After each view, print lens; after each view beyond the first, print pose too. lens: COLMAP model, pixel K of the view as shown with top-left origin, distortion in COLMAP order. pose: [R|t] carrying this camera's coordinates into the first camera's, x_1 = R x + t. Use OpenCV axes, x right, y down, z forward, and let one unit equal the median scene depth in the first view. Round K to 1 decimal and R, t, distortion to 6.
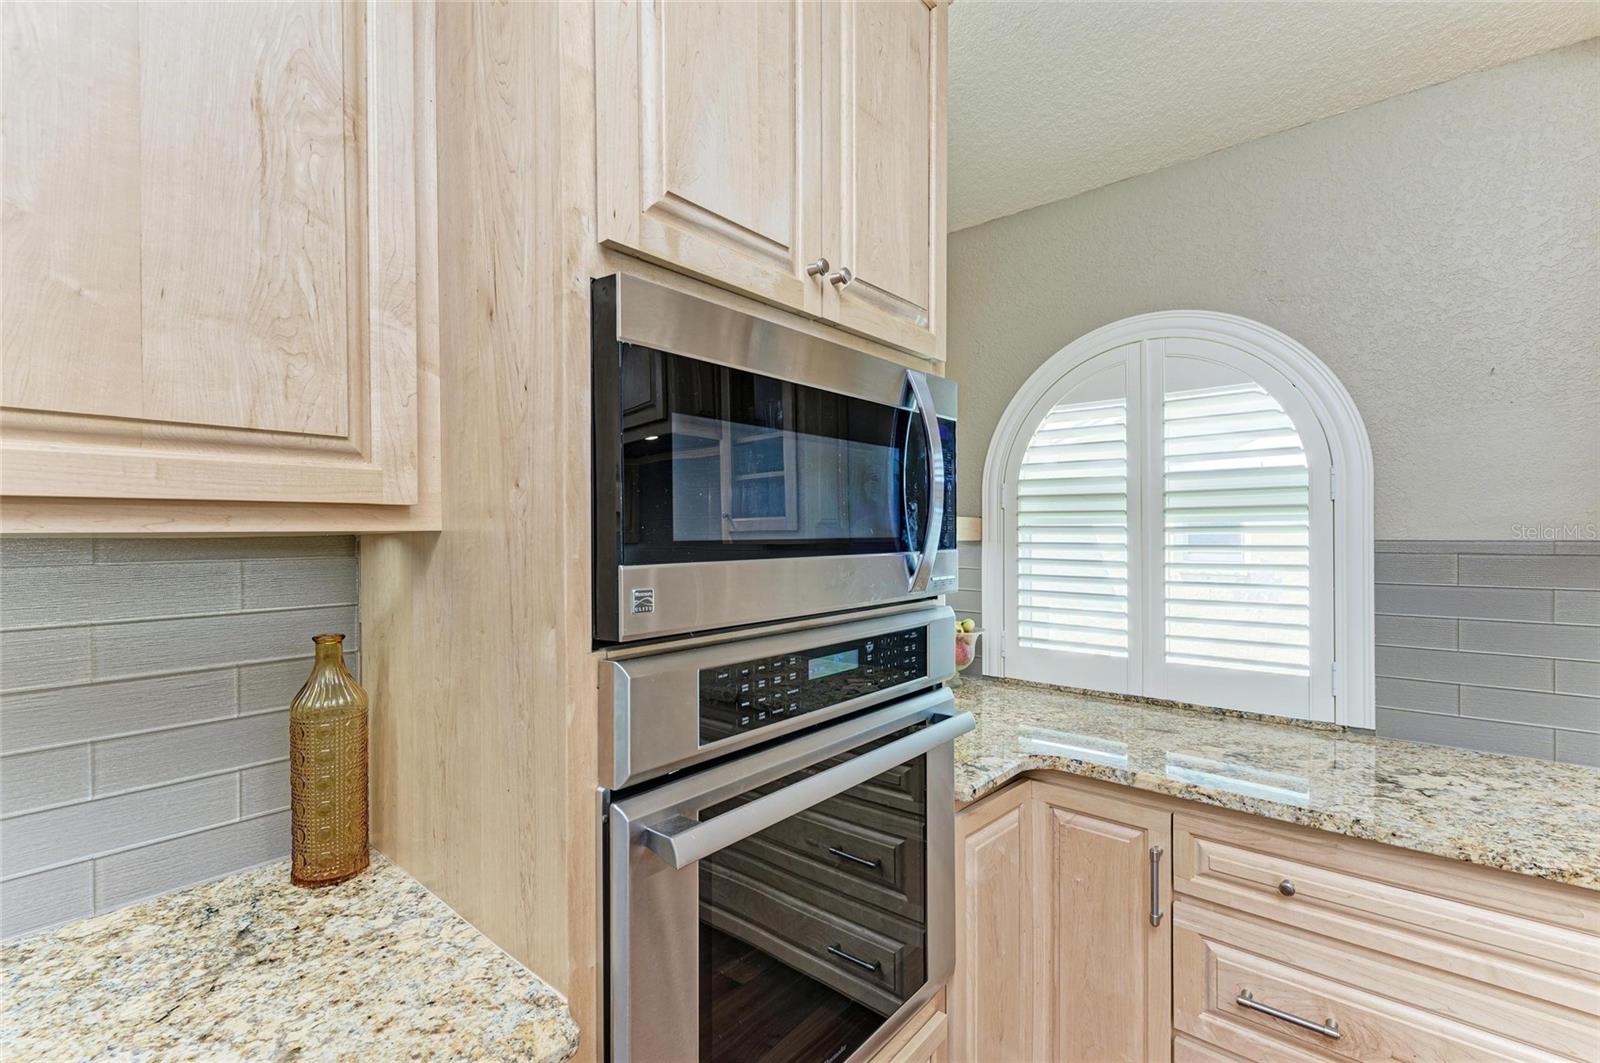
lens RADIAL K [[704.7, 0, 801.4], [0, 704.7, 539.6], [0, 0, 1]] dist [0.010390, -0.000683]
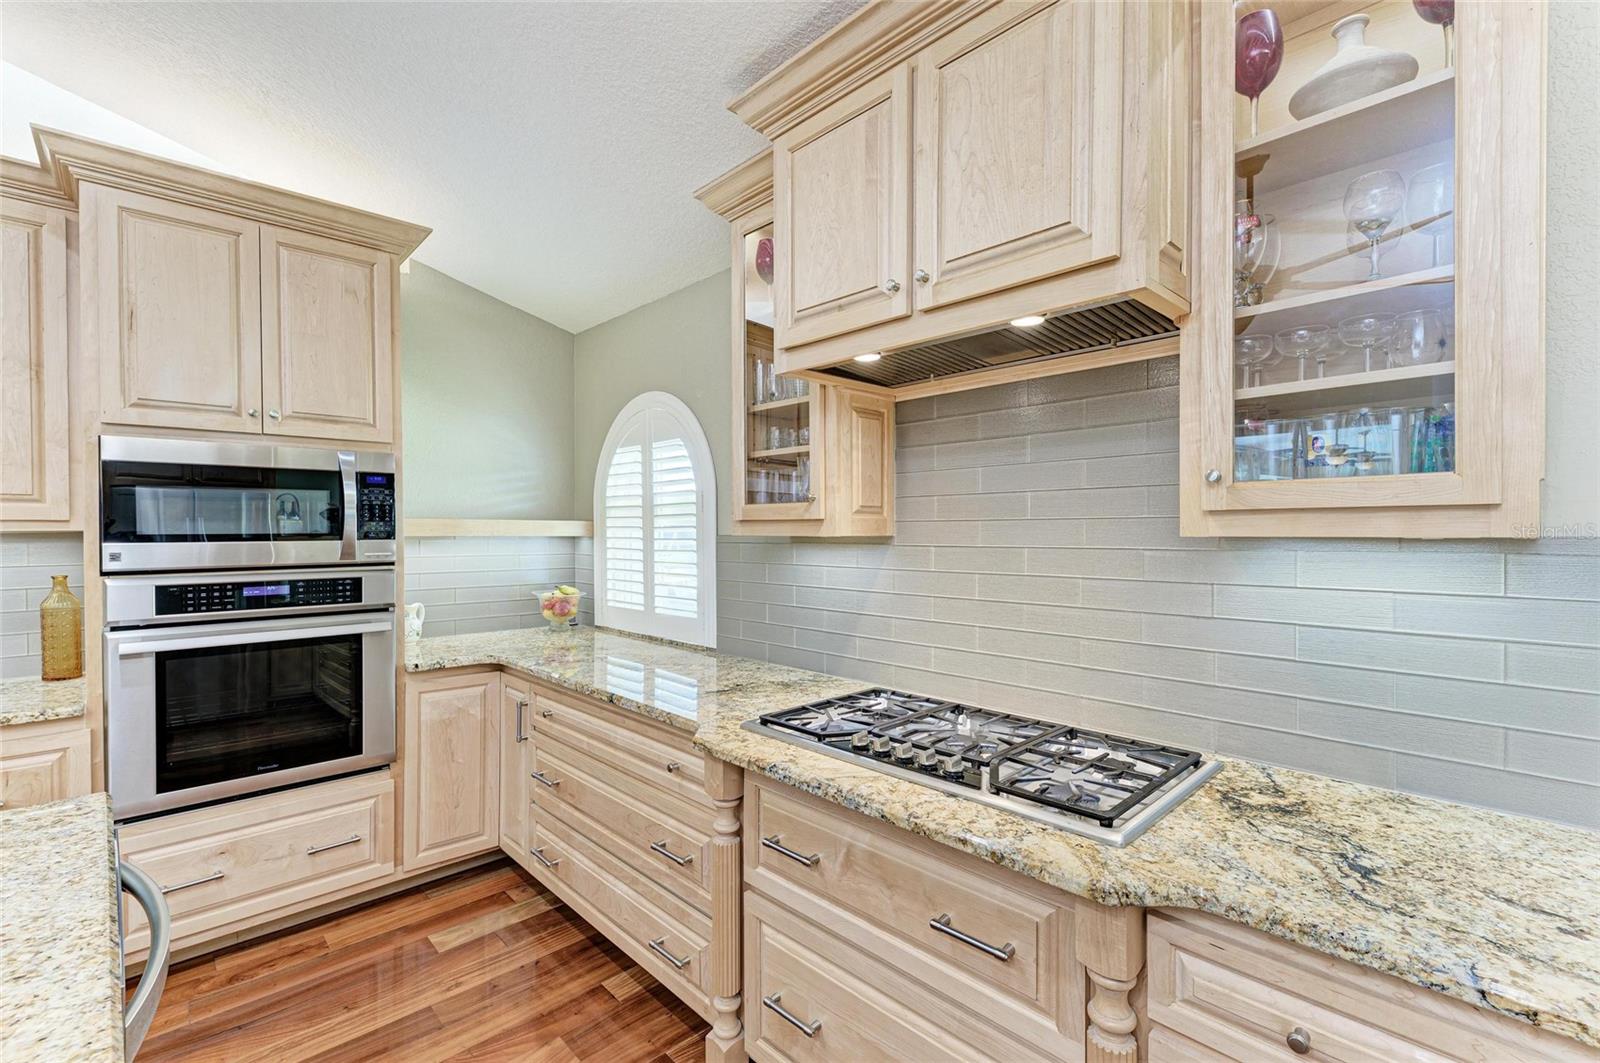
lens RADIAL K [[704.7, 0, 797.5], [0, 704.7, 535.4], [0, 0, 1]] dist [0.010390, -0.000683]
pose [[0.994506, 0.001036, -0.104679, 1.672669], [-0.001013, 0.999999, 0.000263, 0.000643], [0.104679, -0.000156, 0.994506, -0.898053]]
